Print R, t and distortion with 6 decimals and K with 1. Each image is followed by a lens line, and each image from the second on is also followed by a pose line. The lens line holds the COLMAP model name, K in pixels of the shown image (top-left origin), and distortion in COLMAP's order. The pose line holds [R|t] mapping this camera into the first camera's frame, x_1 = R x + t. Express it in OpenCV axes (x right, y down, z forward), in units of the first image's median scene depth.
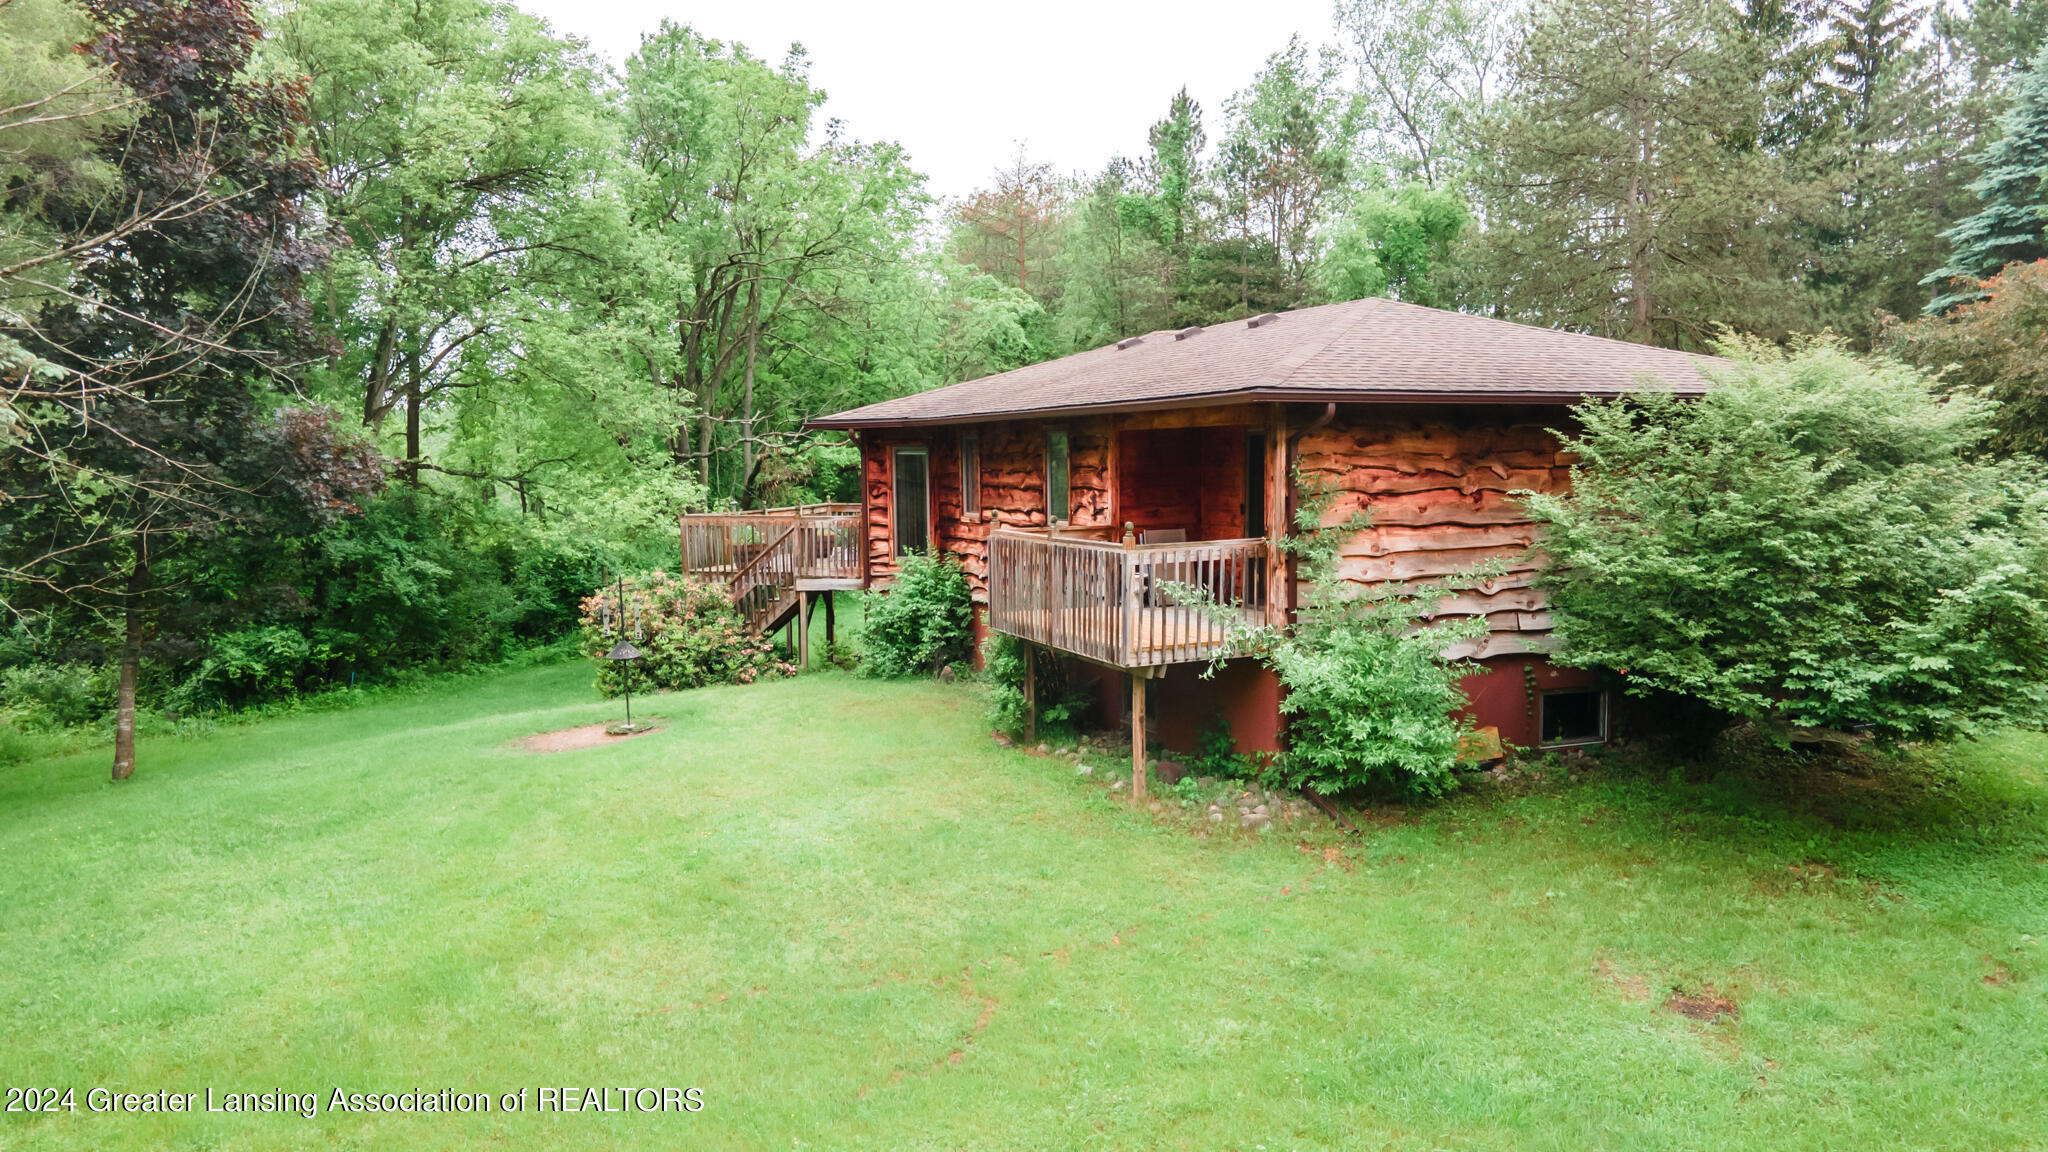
lens RADIAL K [[1508.9, 0, 1029.8], [0, 1508.9, 583.7], [0, 0, 1]] dist [0.026256, 0.047749]
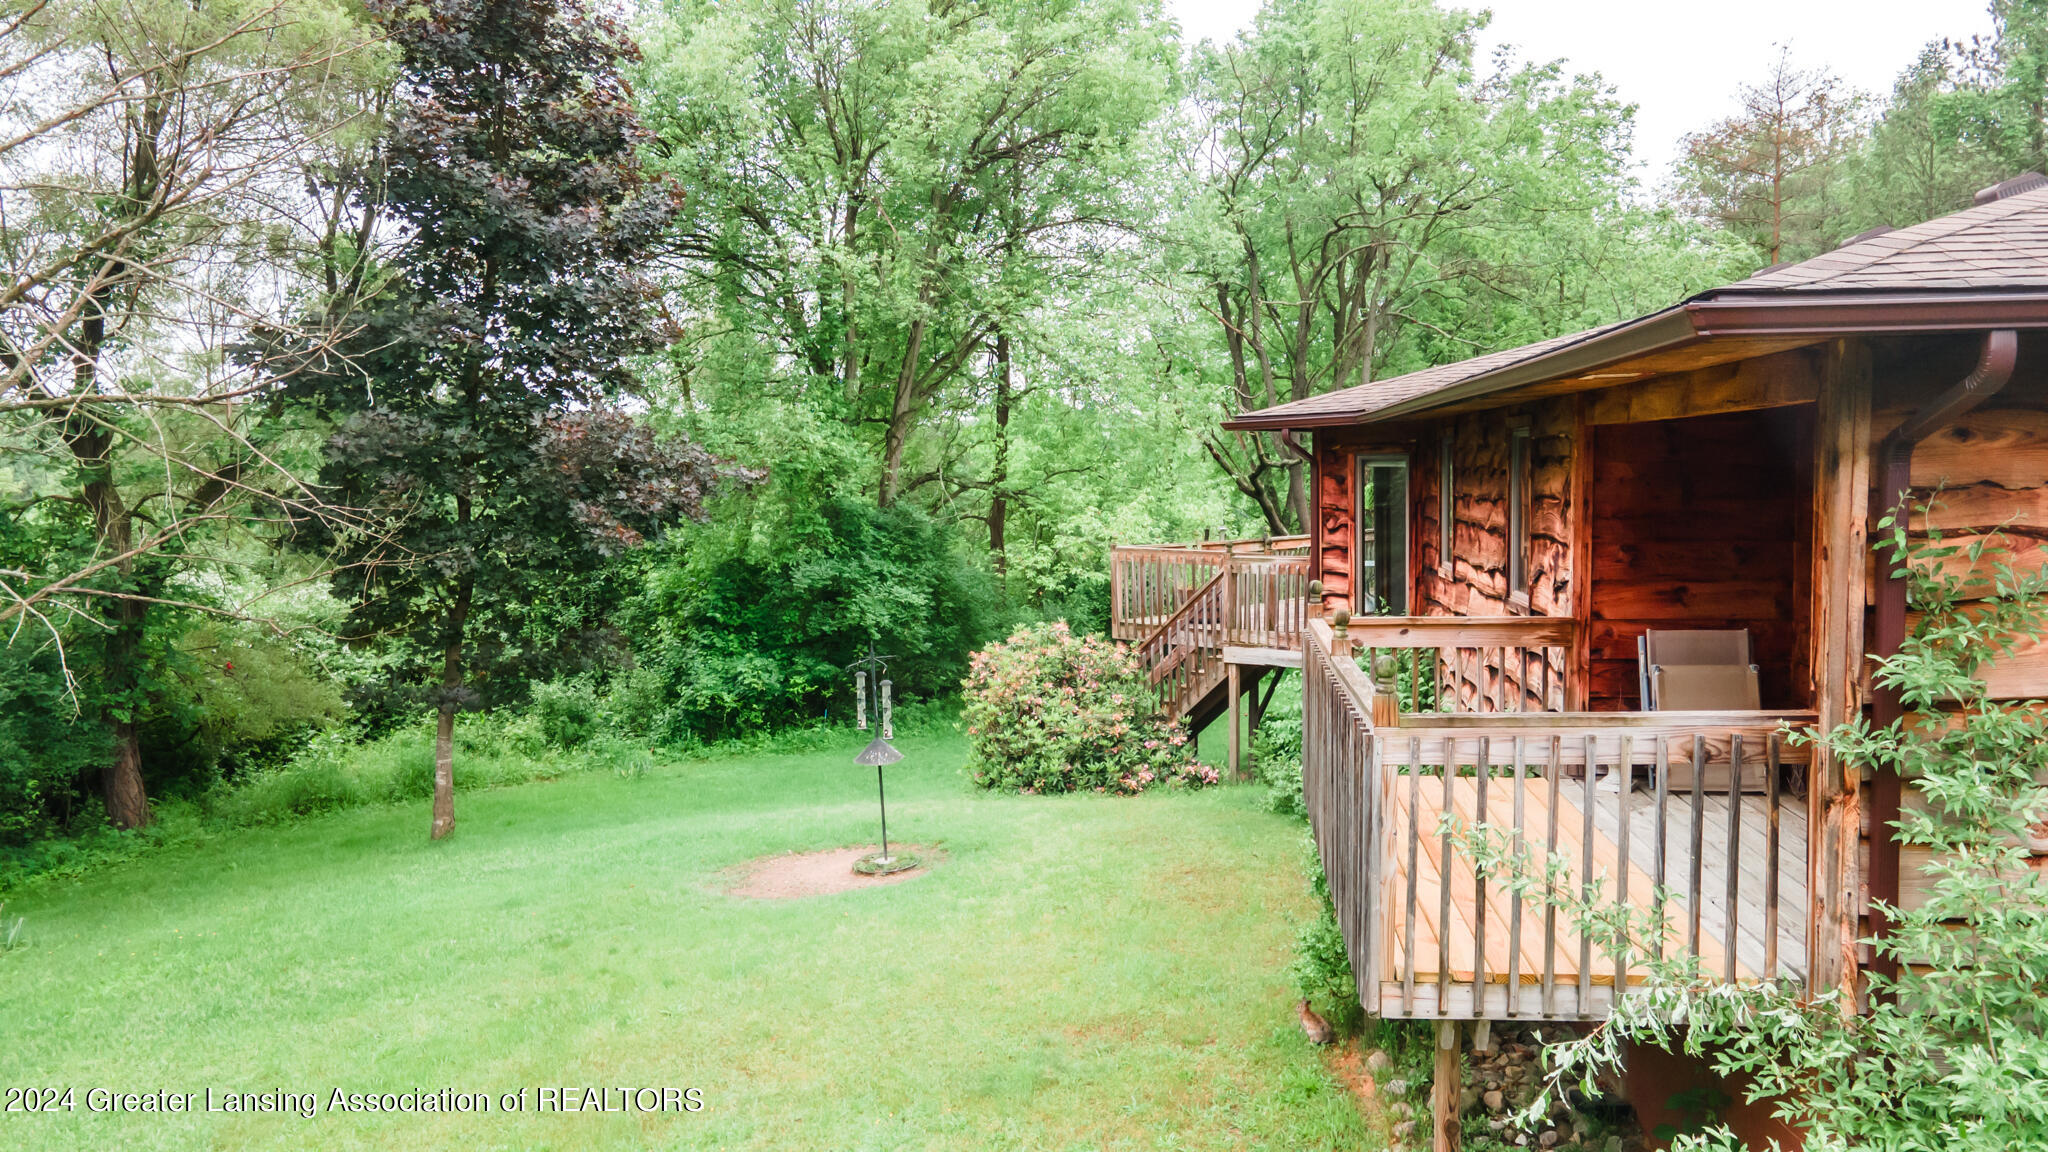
lens RADIAL K [[1508.9, 0, 1011.8], [0, 1508.9, 568.0], [0, 0, 1]] dist [0.026256, 0.047749]
pose [[0.870044, 0.033872, -0.491809, 0.102919], [-0.039618, 0.999214, -0.001268, -0.034886], [0.491380, 0.020588, 0.870702, 0.353942]]
